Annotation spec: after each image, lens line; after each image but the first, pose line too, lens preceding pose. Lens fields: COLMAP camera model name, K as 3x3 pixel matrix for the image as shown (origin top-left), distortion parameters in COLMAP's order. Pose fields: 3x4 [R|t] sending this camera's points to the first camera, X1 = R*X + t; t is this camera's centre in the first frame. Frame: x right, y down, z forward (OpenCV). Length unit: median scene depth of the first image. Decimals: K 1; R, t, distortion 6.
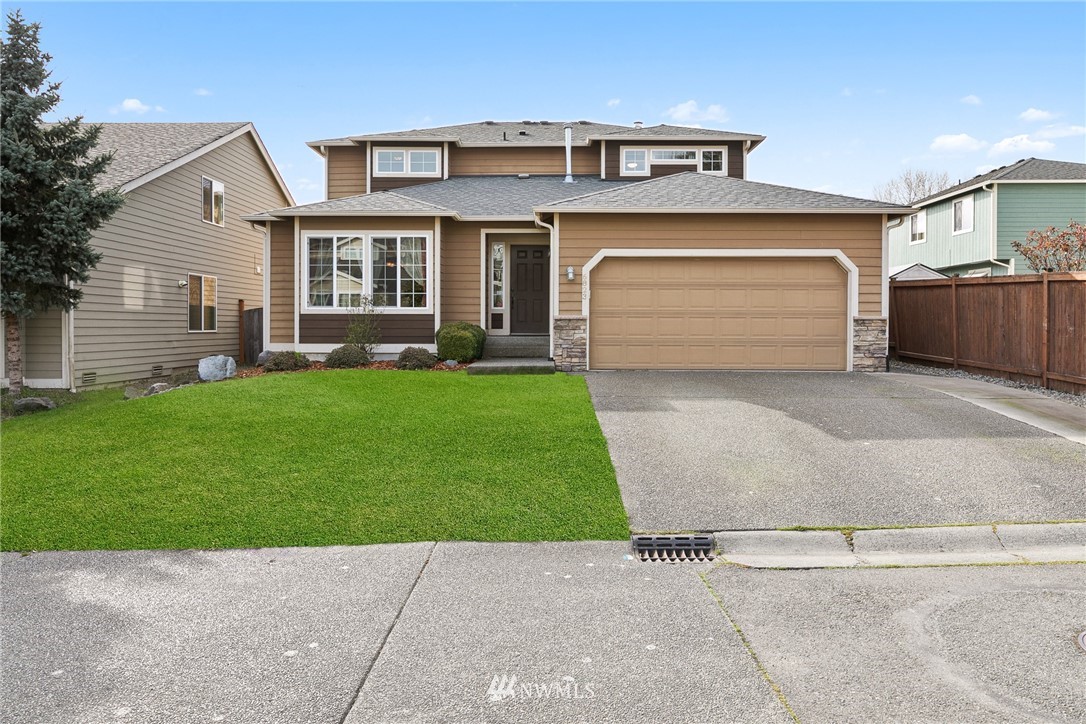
lens RADIAL K [[712.4, 0, 543.2], [0, 712.4, 335.4], [0, 0, 1]] dist [0.004667, 0.001115]
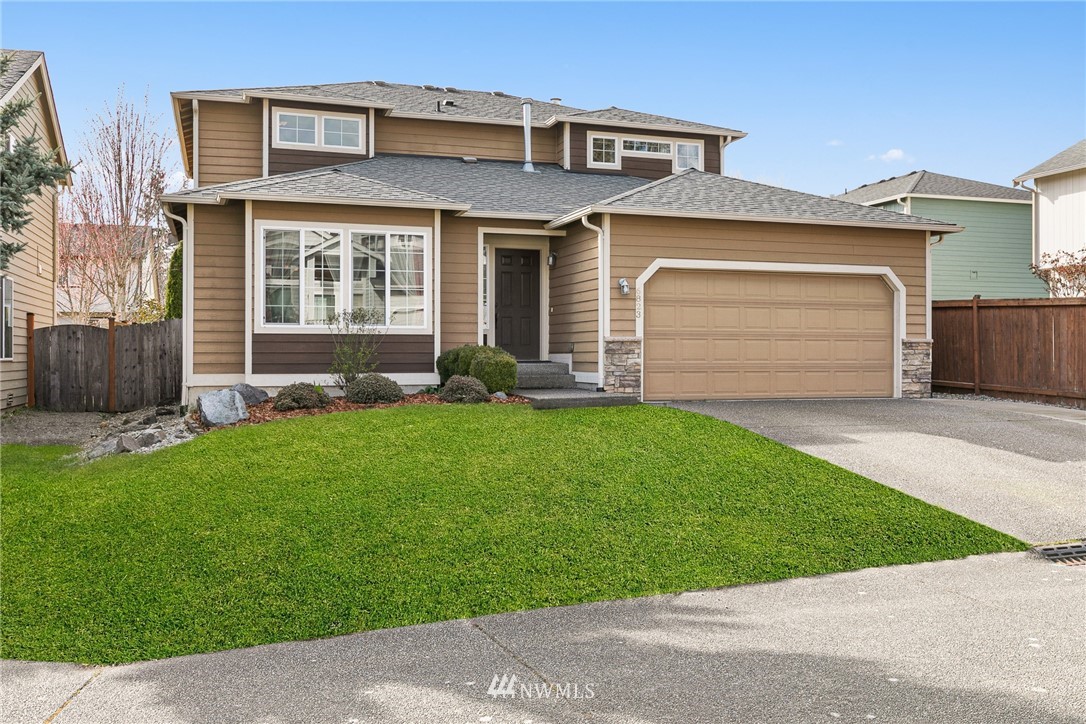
lens RADIAL K [[962.5, 0, 543.0], [0, 962.5, 362.0], [0, 0, 1]] dist [0.006126, 0.002490]
pose [[0.943857, -0.004861, 0.330318, -0.387772], [0.006836, 0.999965, -0.004820, 0.005806], [-0.330283, 0.006808, 0.943857, -0.031250]]
